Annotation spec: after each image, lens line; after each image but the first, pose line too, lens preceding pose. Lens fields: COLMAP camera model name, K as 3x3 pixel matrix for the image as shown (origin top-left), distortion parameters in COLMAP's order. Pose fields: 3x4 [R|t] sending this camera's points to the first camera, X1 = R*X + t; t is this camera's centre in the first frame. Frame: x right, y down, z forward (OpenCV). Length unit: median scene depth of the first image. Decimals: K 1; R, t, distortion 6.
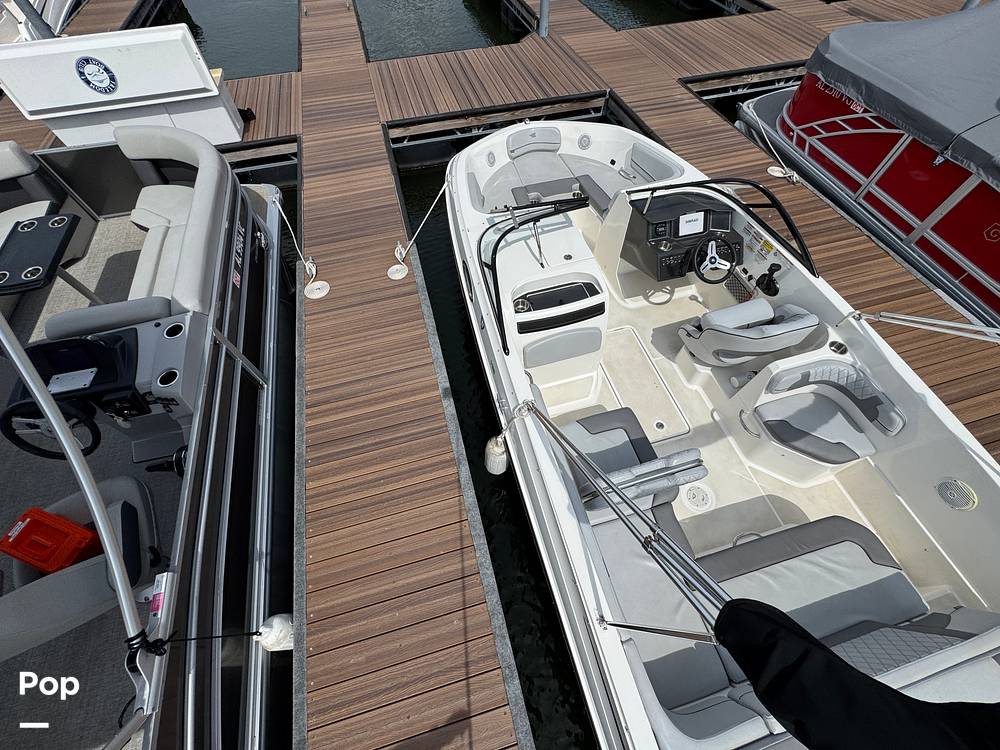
lens RADIAL K [[401.7, 0, 500.0], [0, 401.7, 373.8], [0, 0, 1]] dist [-0.004189, 0.000925]
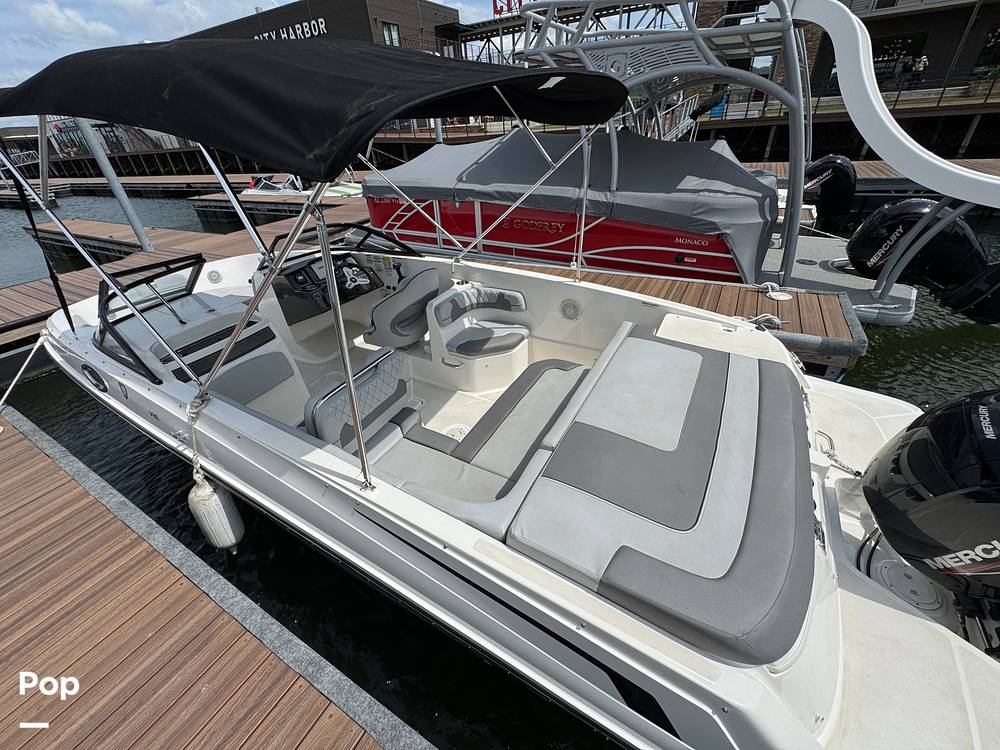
lens RADIAL K [[401.7, 0, 498.7], [0, 401.7, 373.7], [0, 0, 1]] dist [-0.004189, 0.000925]
pose [[0.708214, -0.400987, 0.581070, 0.028771], [0.617571, 0.750693, -0.234660, 0.396171], [-0.342110, 0.525042, 0.779289, 0.060883]]
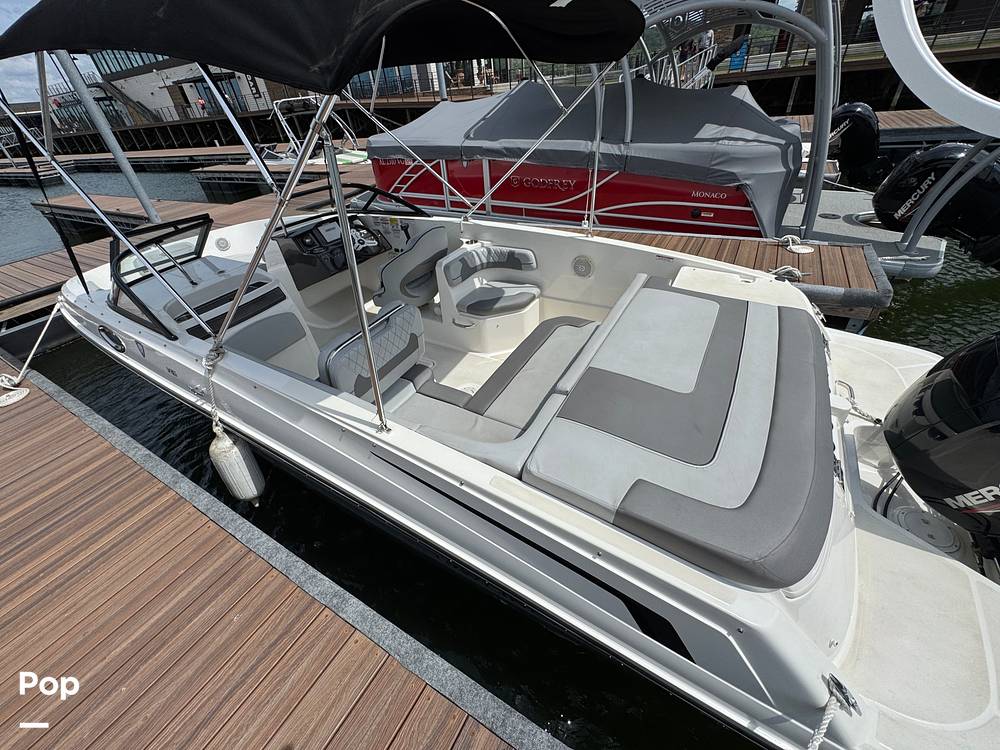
lens RADIAL K [[401.7, 0, 498.4], [0, 401.7, 373.4], [0, 0, 1]] dist [-0.004189, 0.000925]
pose [[0.716334, -0.446379, 0.536294, 0.014612], [0.622002, 0.756805, -0.200896, 0.416282], [-0.316195, 0.477485, 0.819774, 0.081570]]
